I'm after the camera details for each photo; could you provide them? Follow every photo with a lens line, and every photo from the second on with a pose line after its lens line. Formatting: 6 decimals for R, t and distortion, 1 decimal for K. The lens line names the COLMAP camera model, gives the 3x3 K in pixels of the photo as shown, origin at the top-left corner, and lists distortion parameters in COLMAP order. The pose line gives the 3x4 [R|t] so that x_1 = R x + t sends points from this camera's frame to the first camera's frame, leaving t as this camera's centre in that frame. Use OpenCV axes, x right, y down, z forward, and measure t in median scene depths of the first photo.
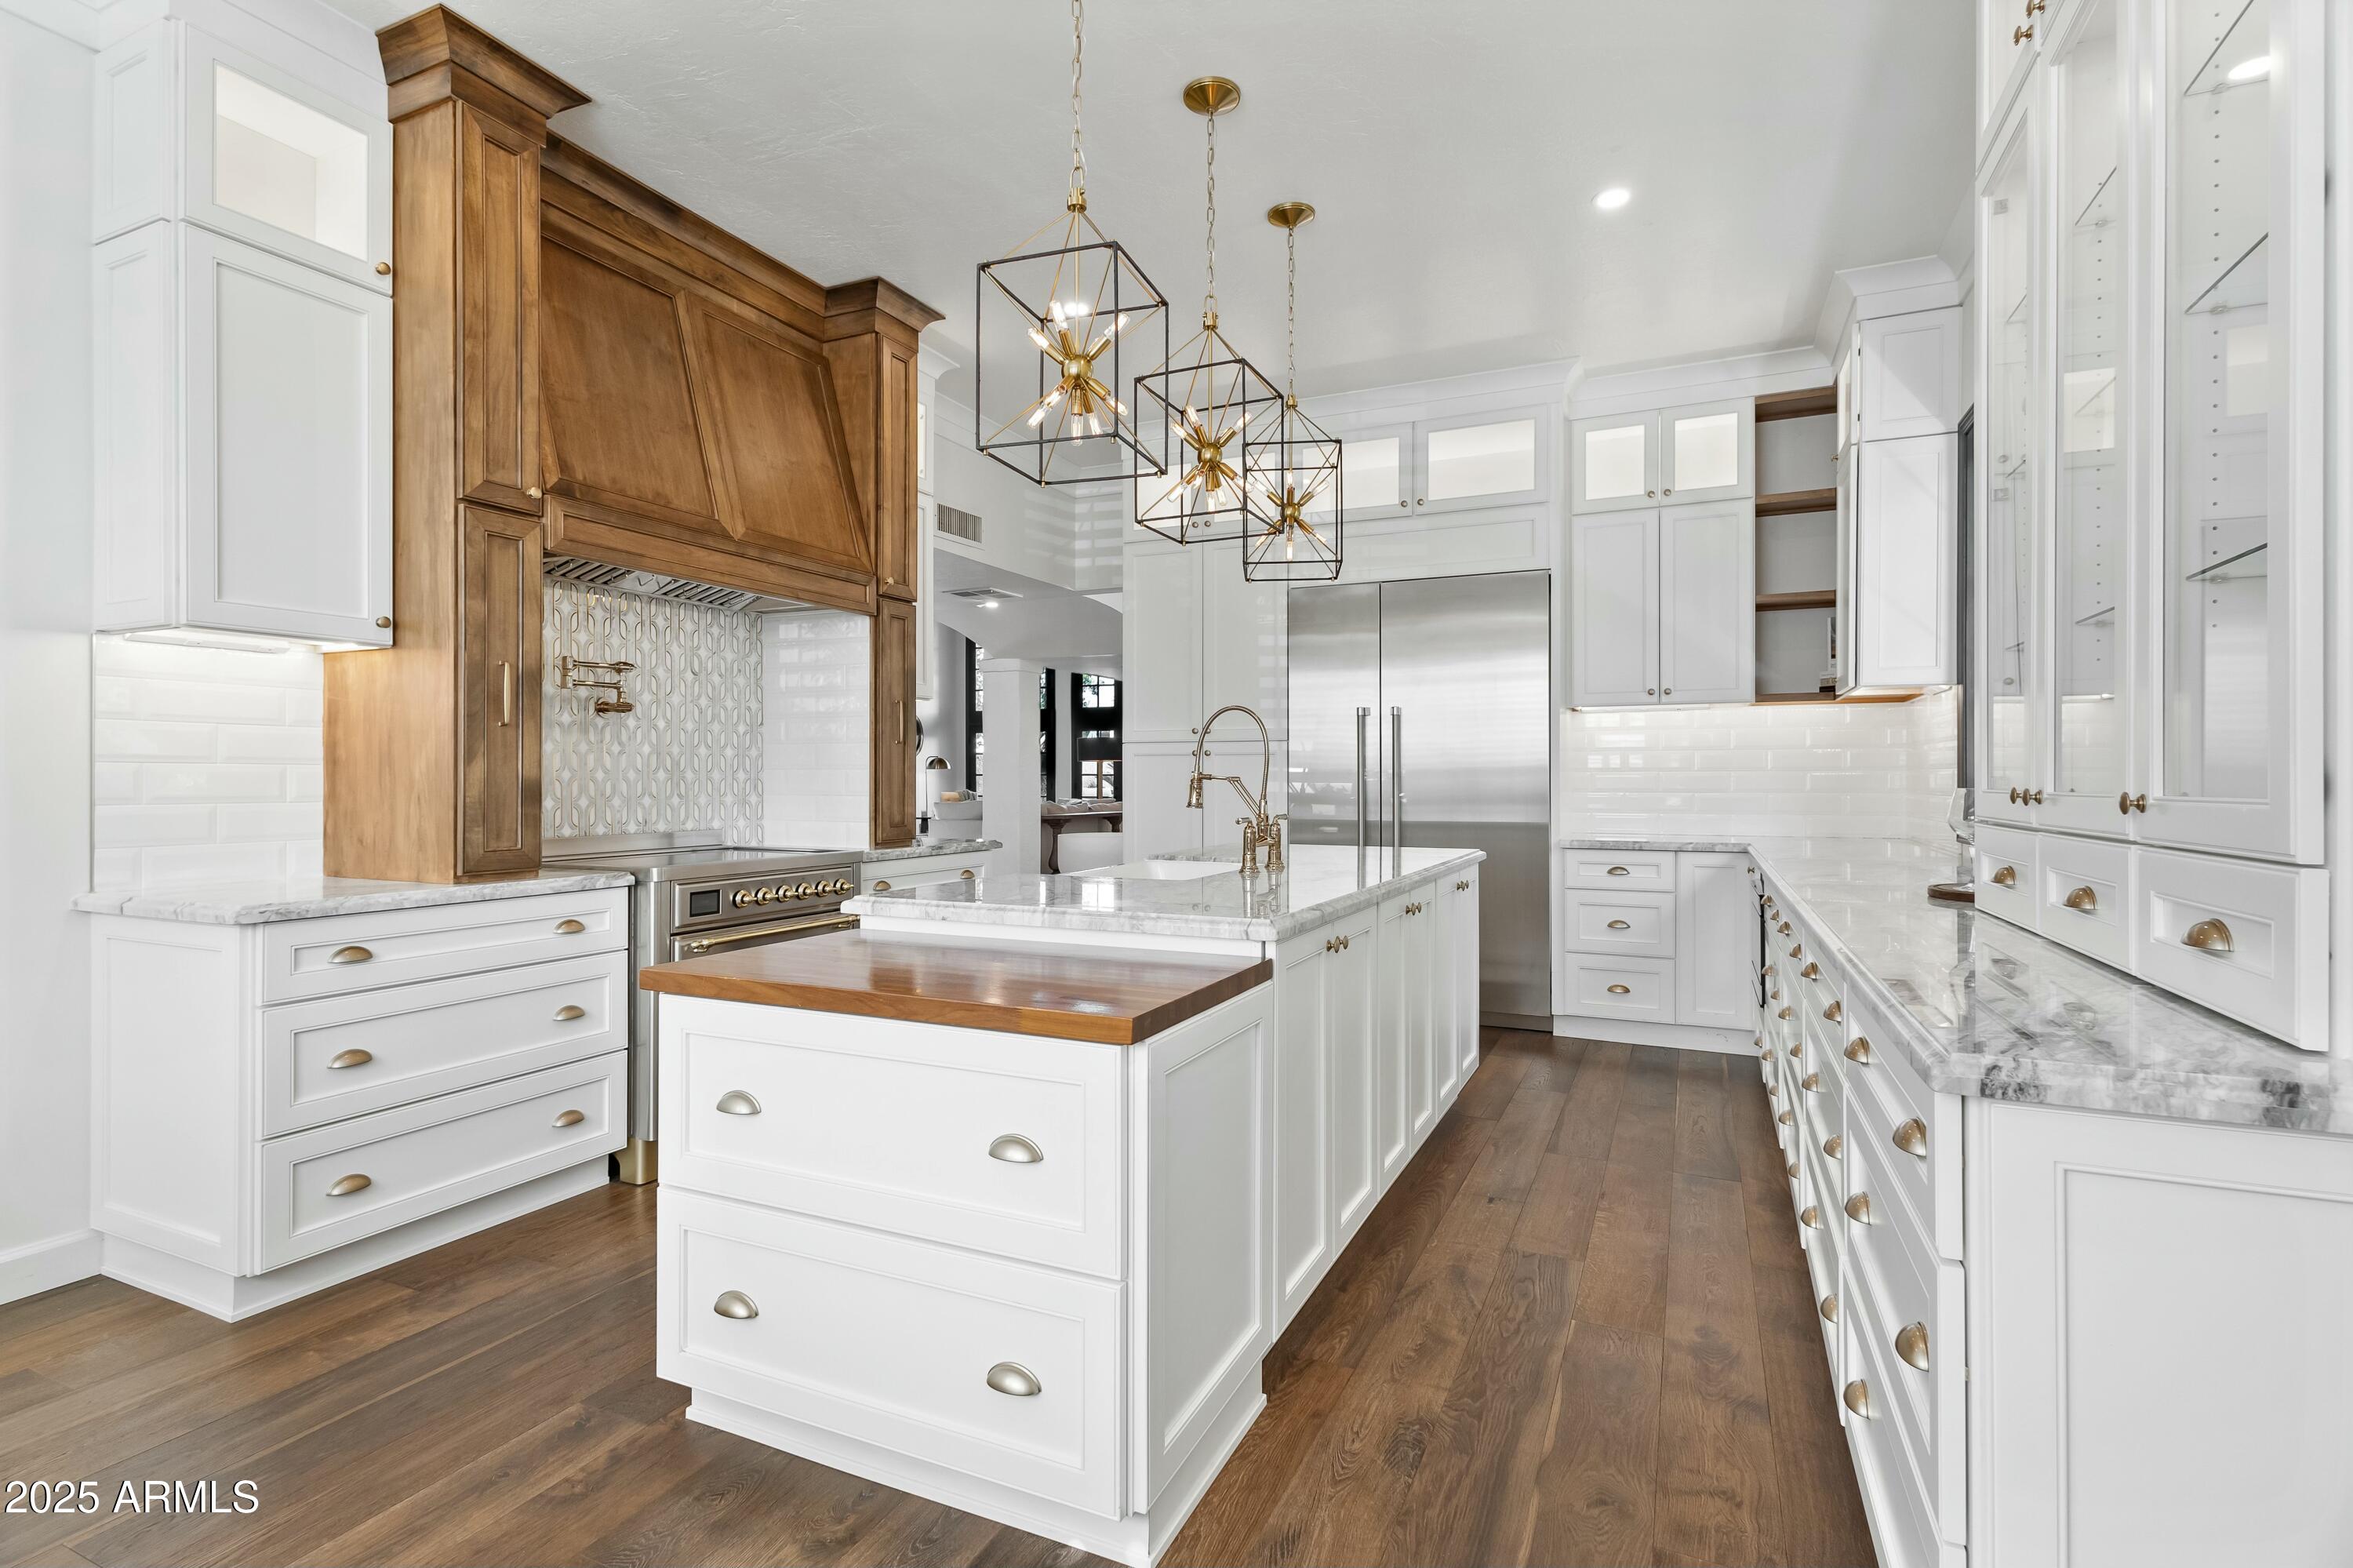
lens RADIAL K [[1090.7, 0, 1182.0], [0, 1090.7, 775.4], [0, 0, 1]] dist [0.000460, -0.000034]
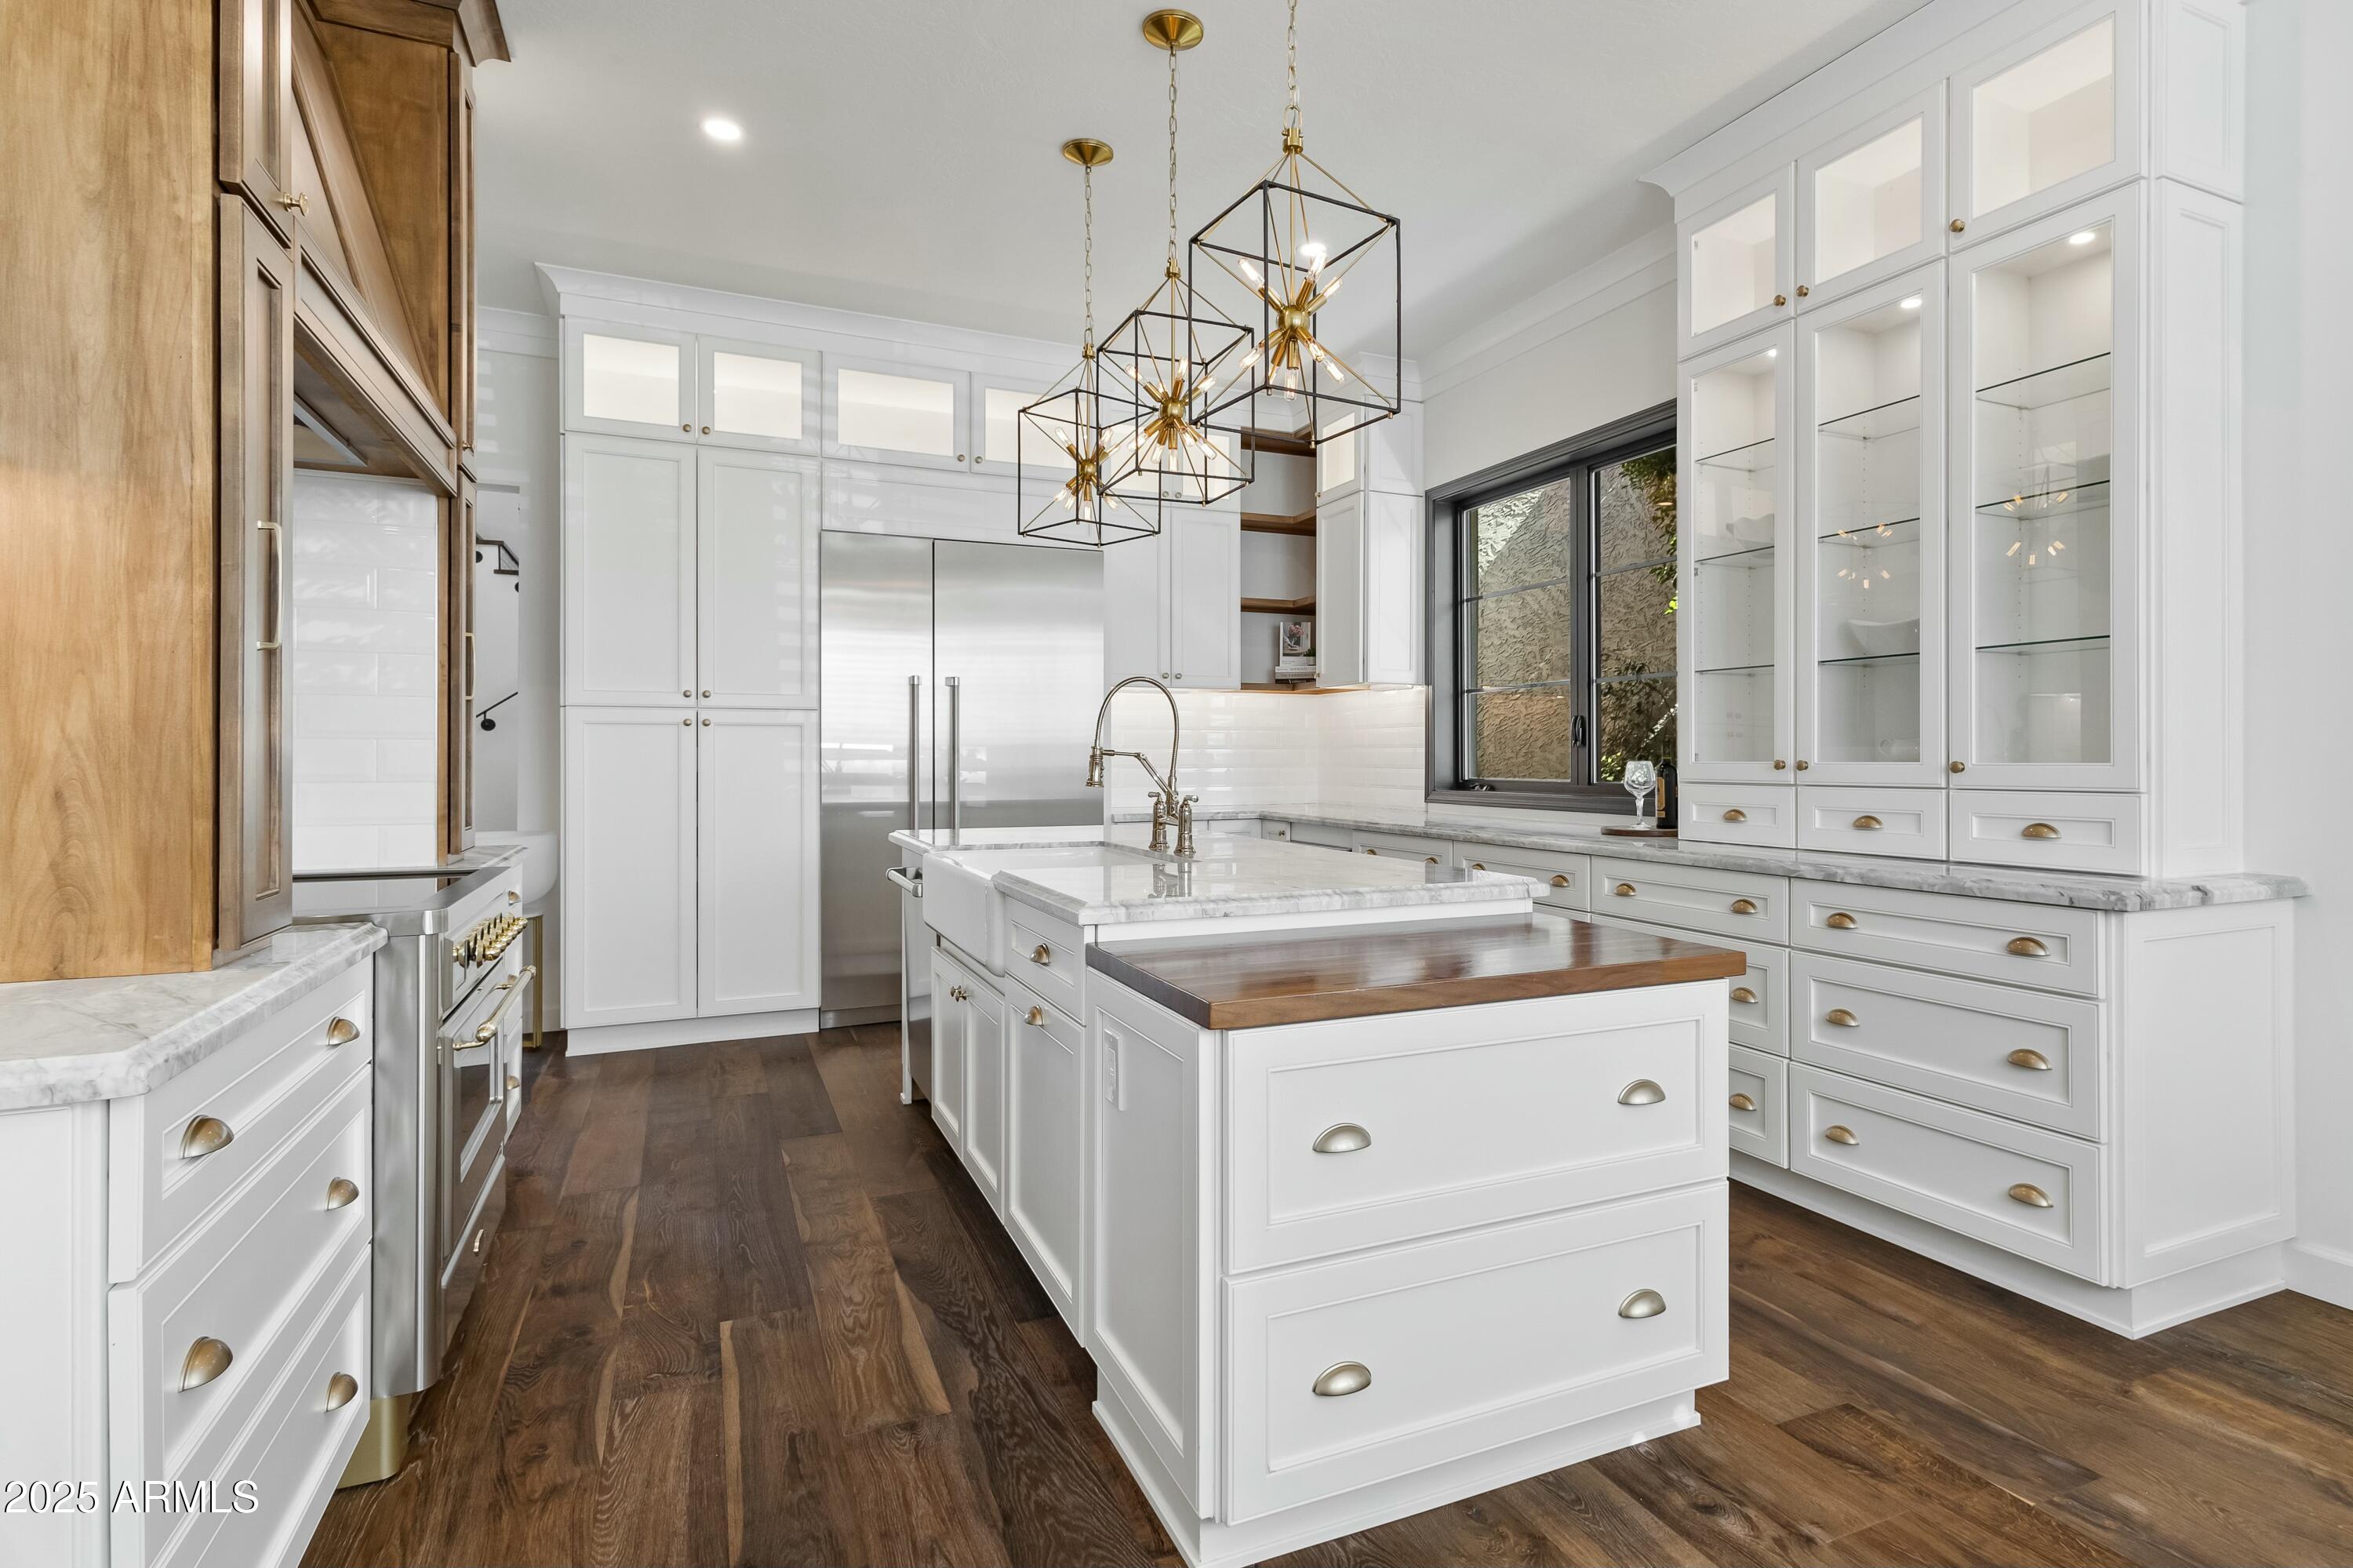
lens RADIAL K [[1183.0, 0, 1226.4], [0, 1183.0, 755.9], [0, 0, 1]] dist [-0.003760, -0.000414]
pose [[0.653446, -0.000065, 0.756973, -0.503733], [-0.003225, 0.999991, 0.002869, 0.001016], [-0.756966, -0.004316, 0.653440, 0.208620]]
